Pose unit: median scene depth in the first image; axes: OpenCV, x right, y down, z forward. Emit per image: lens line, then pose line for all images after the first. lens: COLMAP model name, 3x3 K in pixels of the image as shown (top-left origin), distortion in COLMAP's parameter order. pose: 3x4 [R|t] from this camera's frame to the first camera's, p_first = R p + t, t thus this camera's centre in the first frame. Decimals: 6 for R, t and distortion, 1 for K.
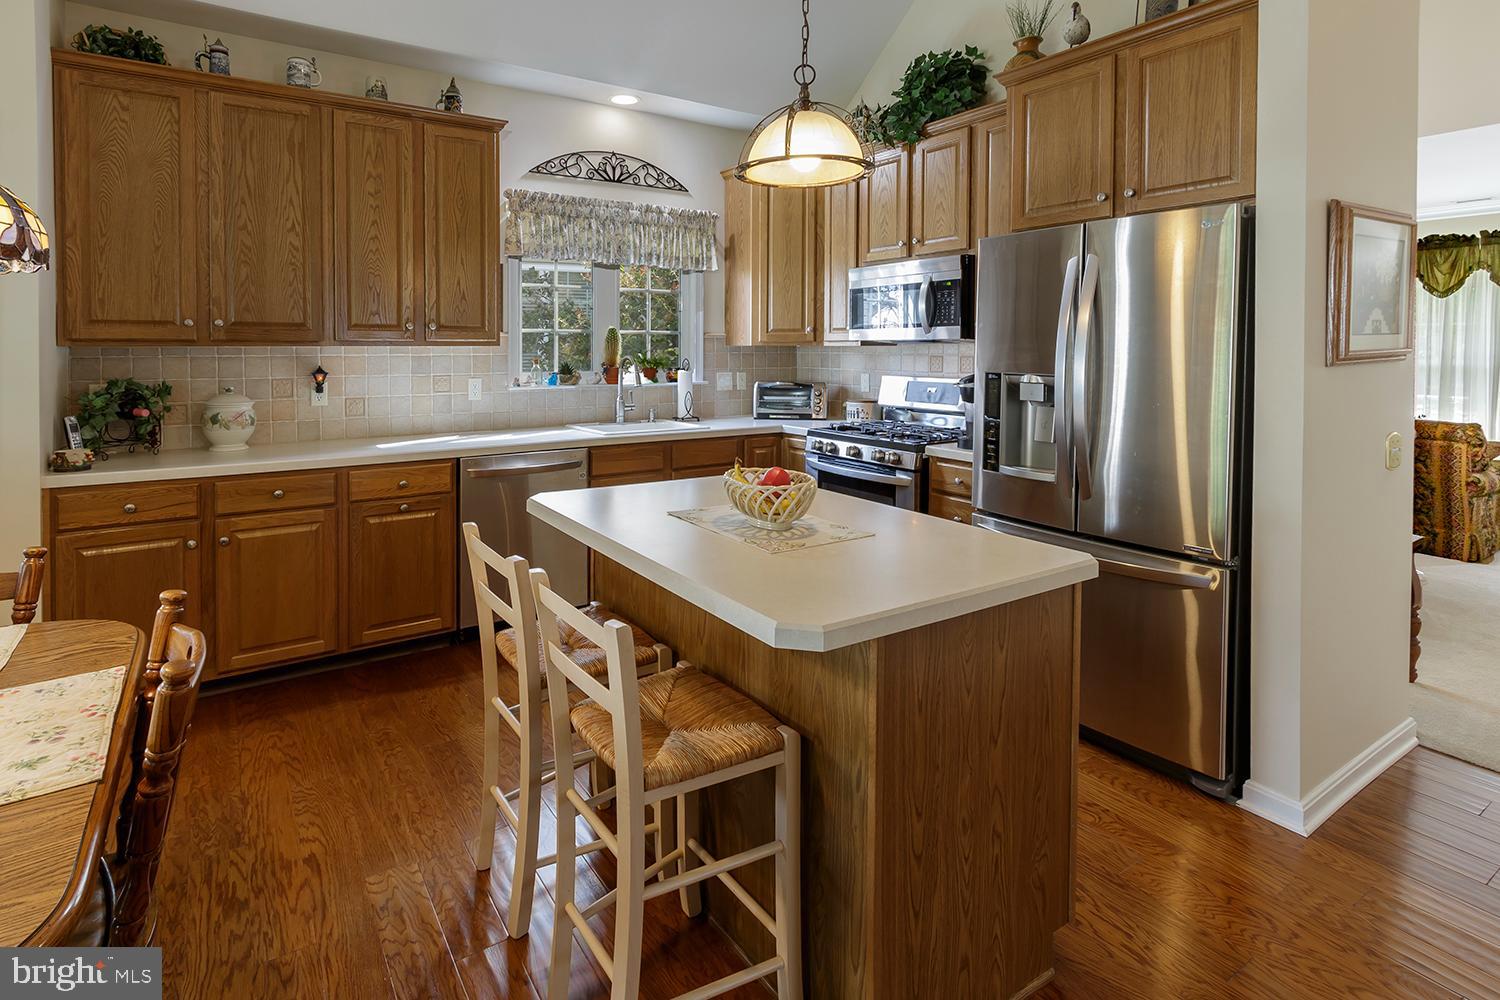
lens RADIAL K [[762.6, 0, 706.5], [0, 762.6, 357.9], [0, 0, 1]] dist [0.003902, -0.000171]
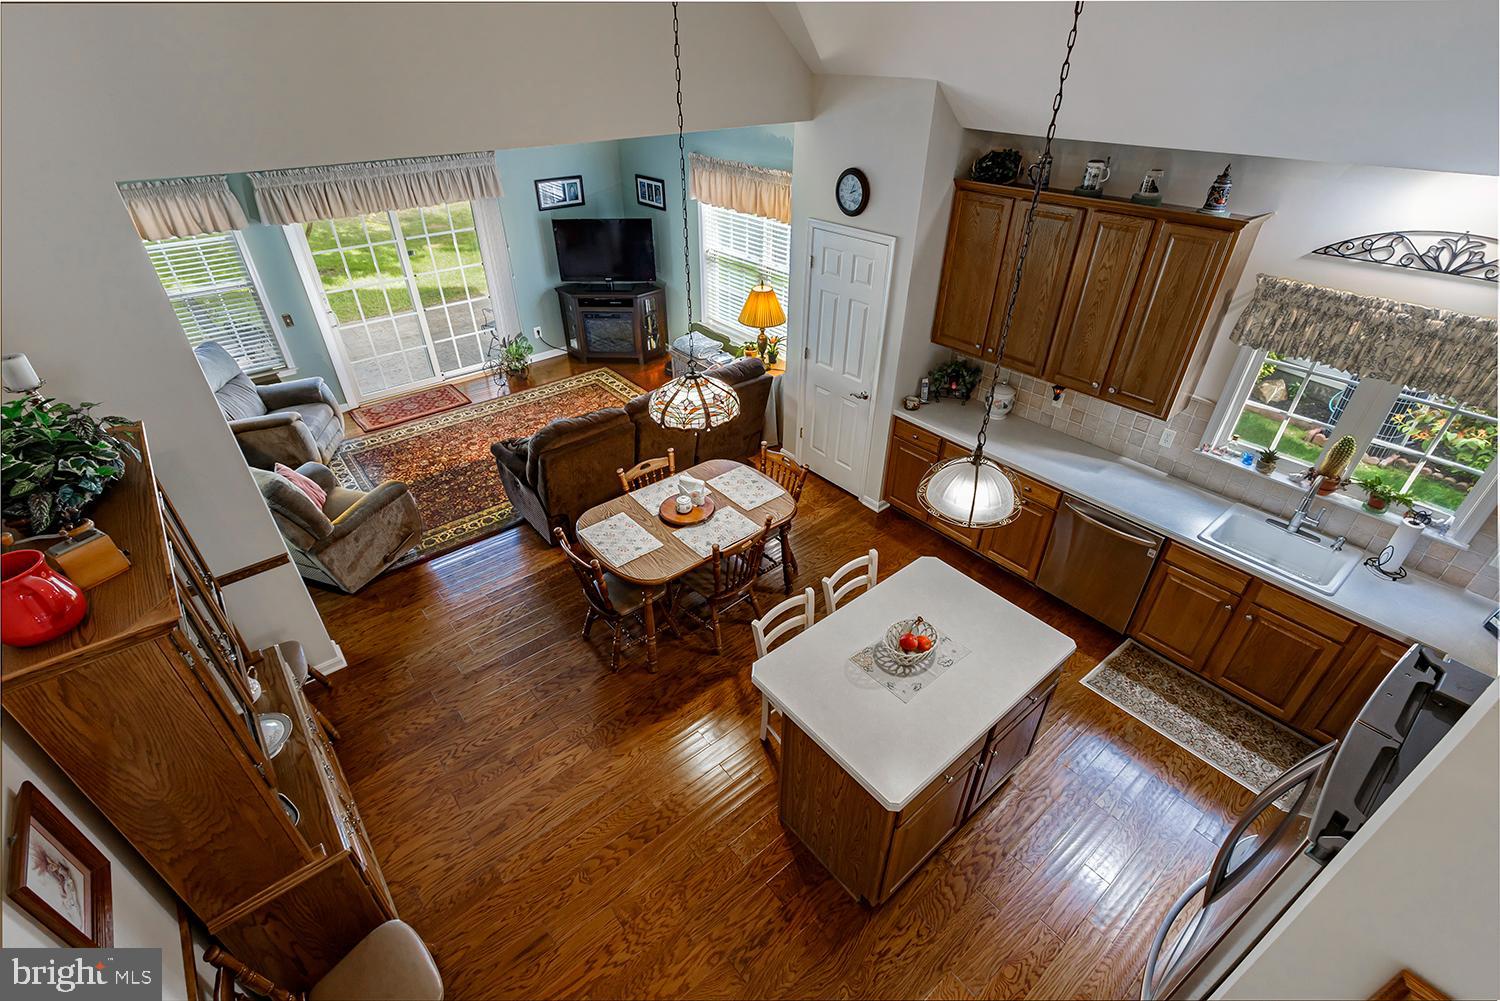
lens RADIAL K [[663.2, 0, 748.1], [0, 663.2, 498.3], [0, 0, 1]] dist [-0.000382, -0.000016]
pose [[0.123180, 0.548906, -0.826758, 0.613020], [-0.016839, 0.834139, 0.551297, -0.513517], [0.992242, -0.053987, 0.111992, 0.262217]]
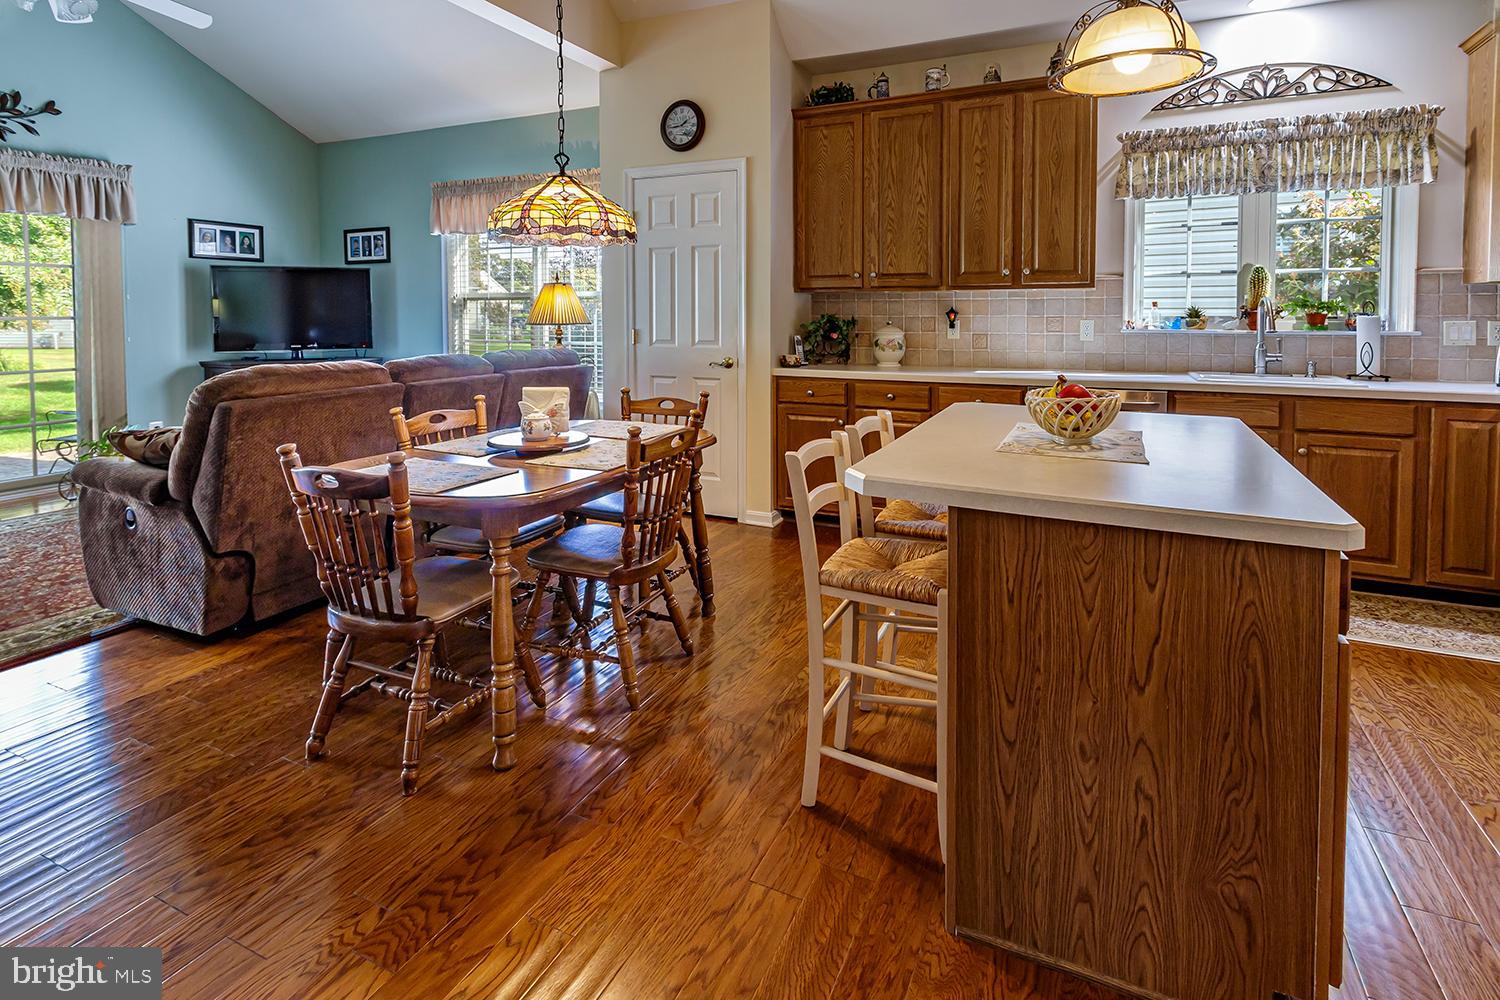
lens RADIAL K [[737.5, 0, 758.1], [0, 737.5, 342.0], [0, 0, 1]] dist [0.004062, -0.001212]
pose [[0.534387, 0.032982, -0.844596, 0.373020], [-0.010876, 0.999424, 0.032147, 0.033941], [0.845170, -0.007993, 0.534438, 0.073995]]
